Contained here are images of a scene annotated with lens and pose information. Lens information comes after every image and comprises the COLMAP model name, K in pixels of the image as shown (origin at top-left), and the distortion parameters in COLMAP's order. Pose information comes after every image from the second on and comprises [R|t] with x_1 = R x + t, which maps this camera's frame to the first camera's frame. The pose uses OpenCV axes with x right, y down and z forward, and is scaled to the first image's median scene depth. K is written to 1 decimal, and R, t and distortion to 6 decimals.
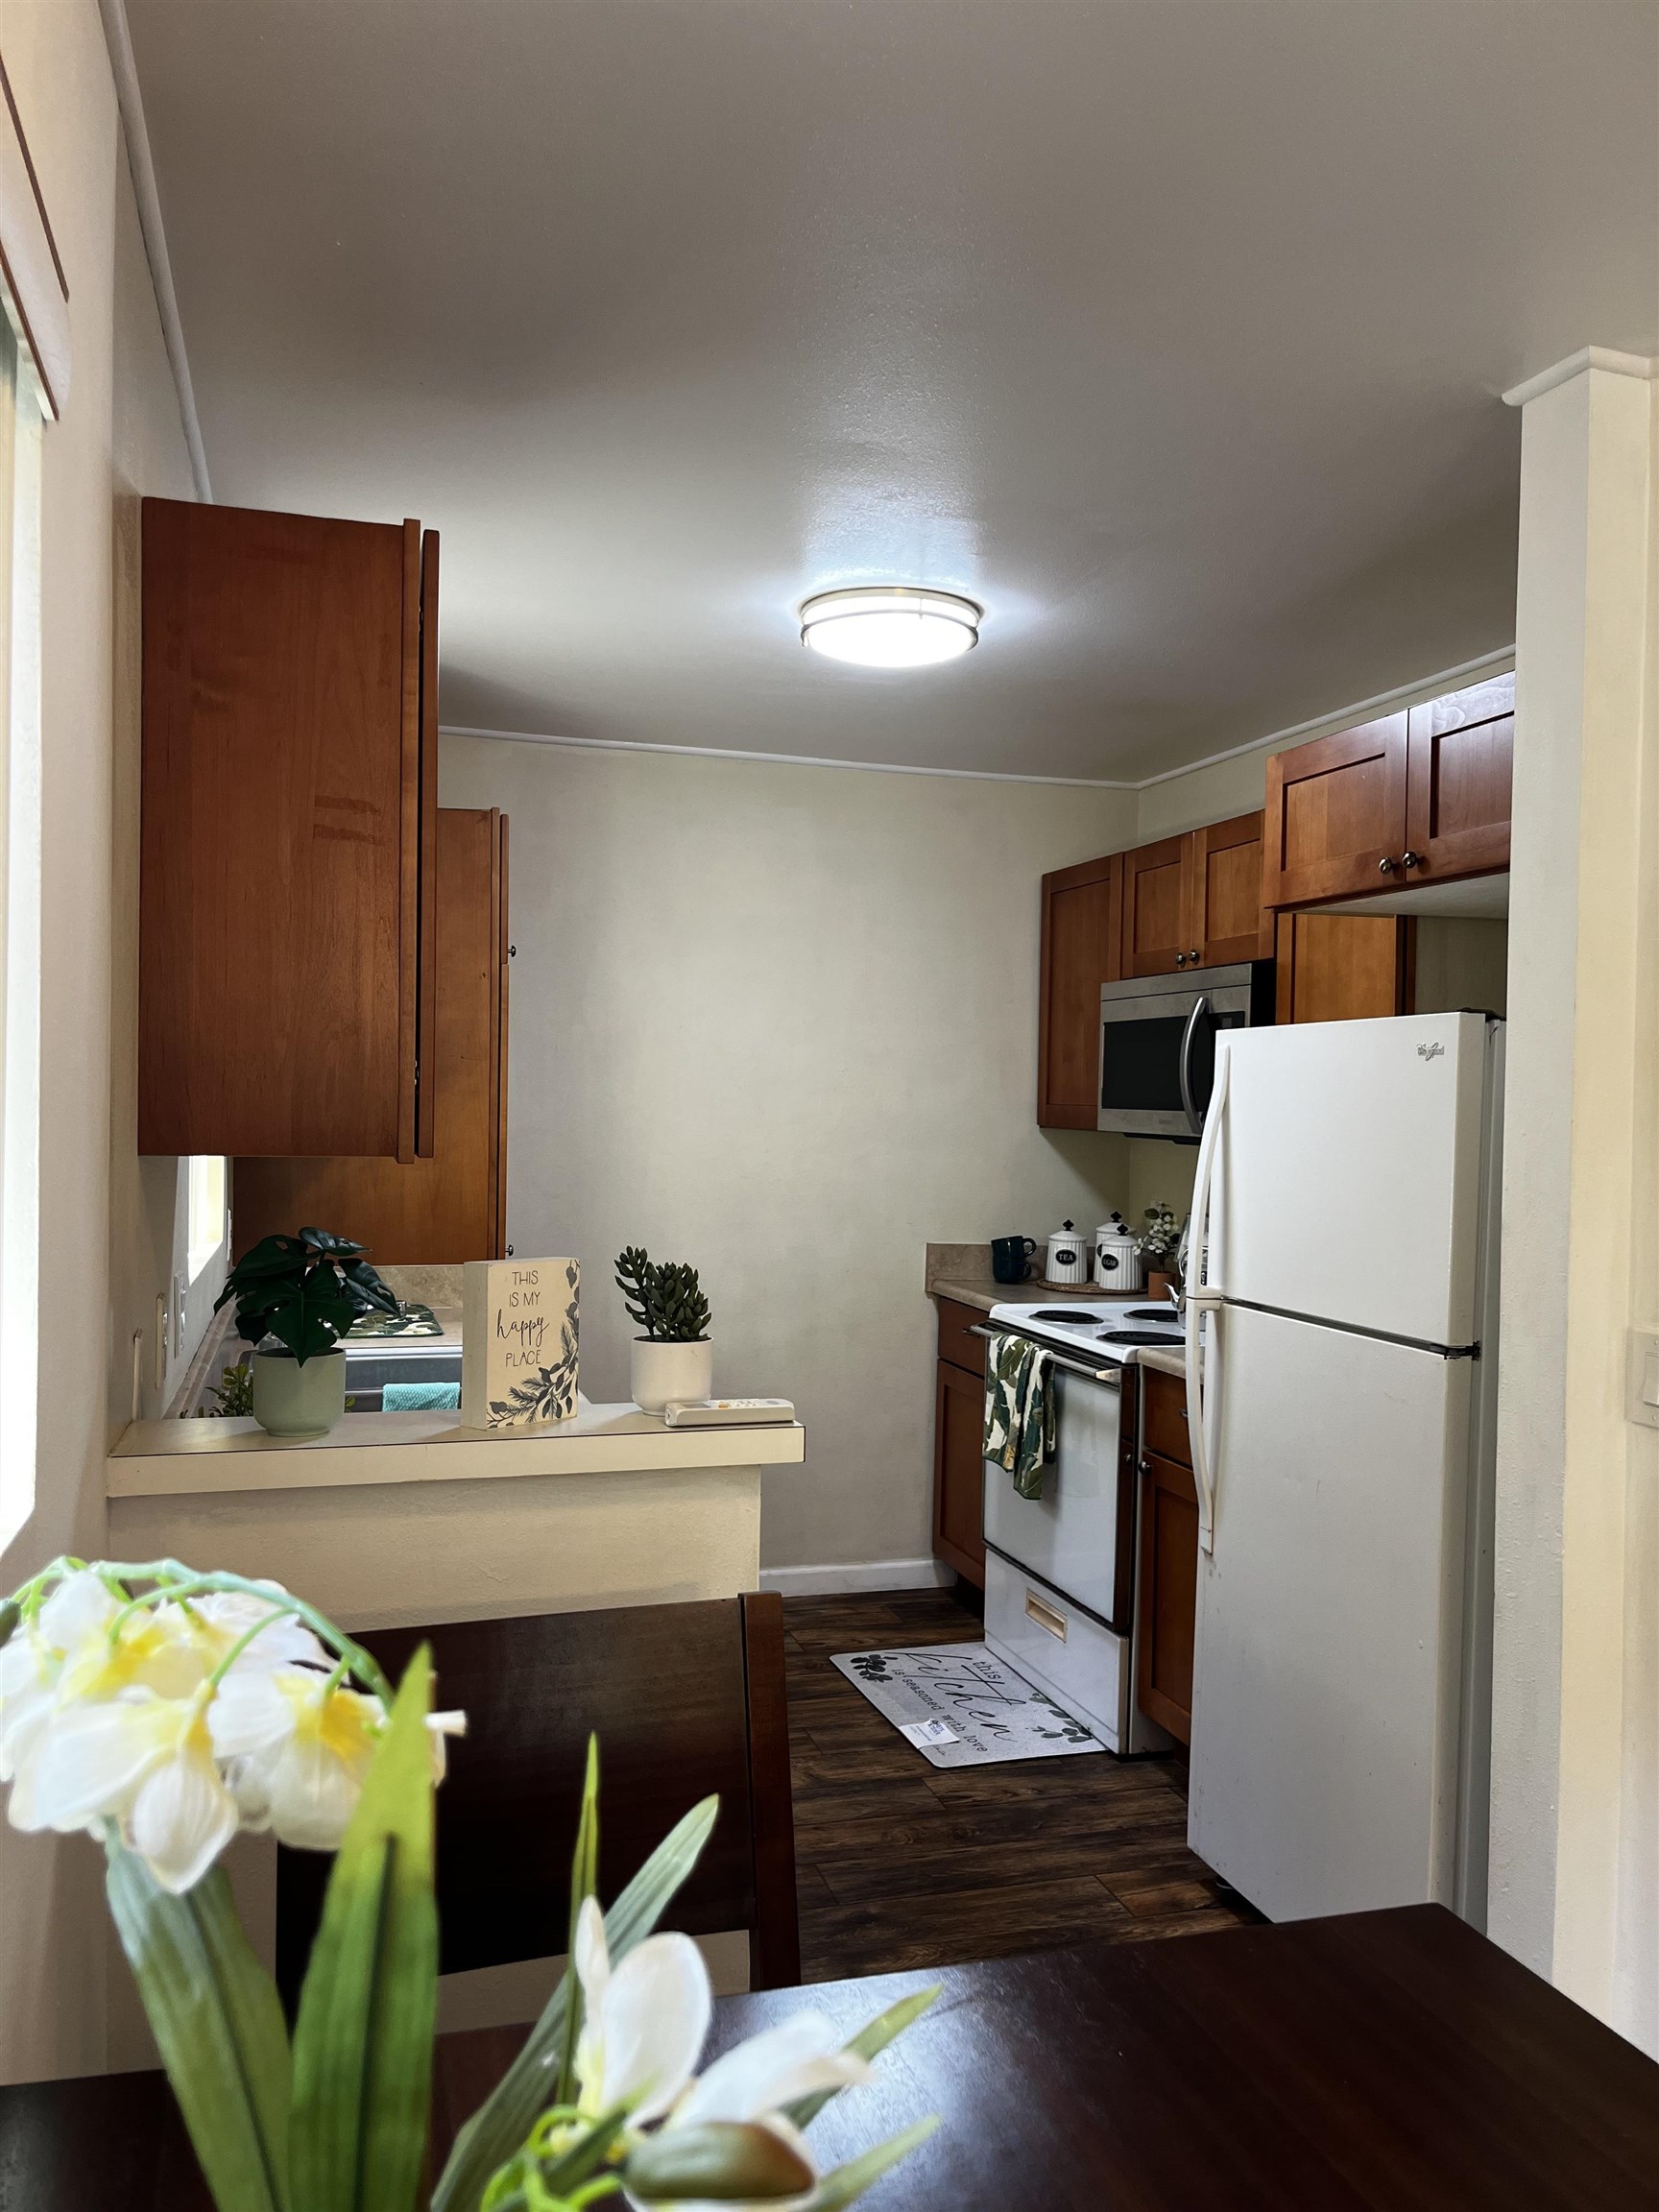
lens RADIAL K [[1702.7, 0, 824.3], [0, 1702.7, 1105.2], [0, 0, 1]] dist [0.033217, -0.002101]
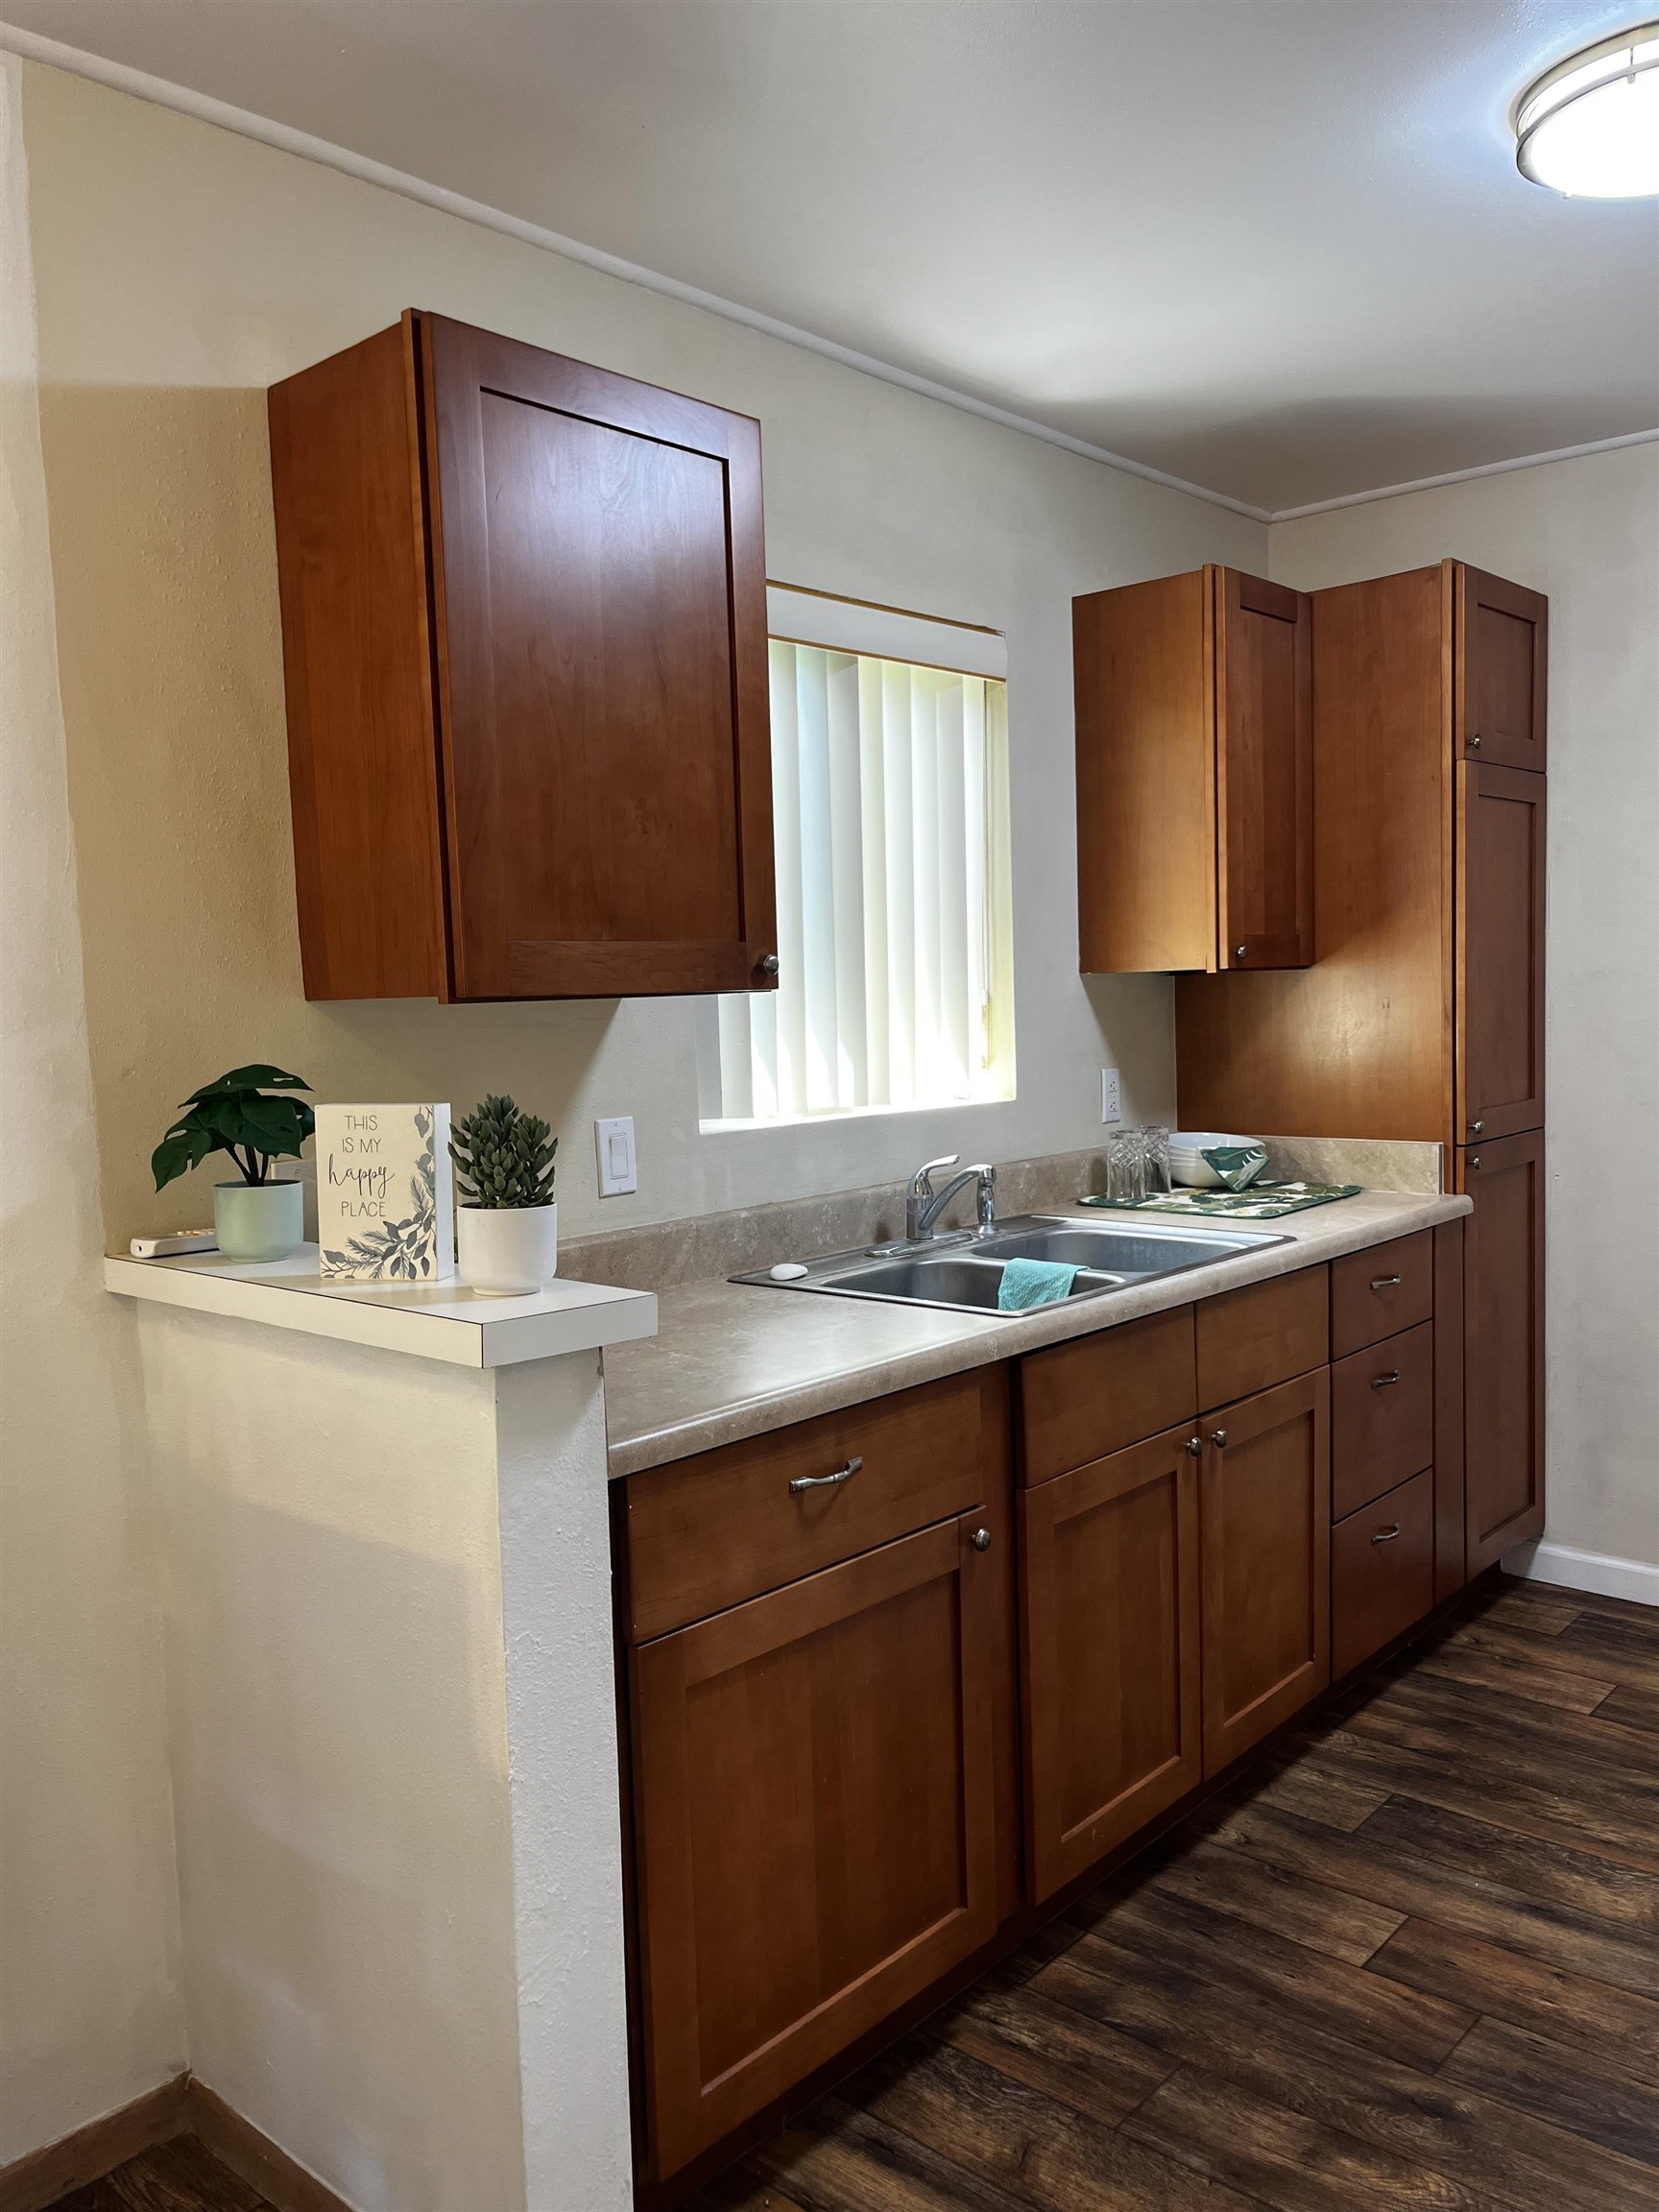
lens RADIAL K [[1702.7, 0, 830.4], [0, 1702.7, 1114.2], [0, 0, 1]] dist [0.033217, -0.002101]
pose [[0.528932, 0.033641, -0.847997, 0.734648], [0.031656, 0.997737, 0.059327, 0.049281], [0.848074, -0.058224, 0.526669, 0.720059]]
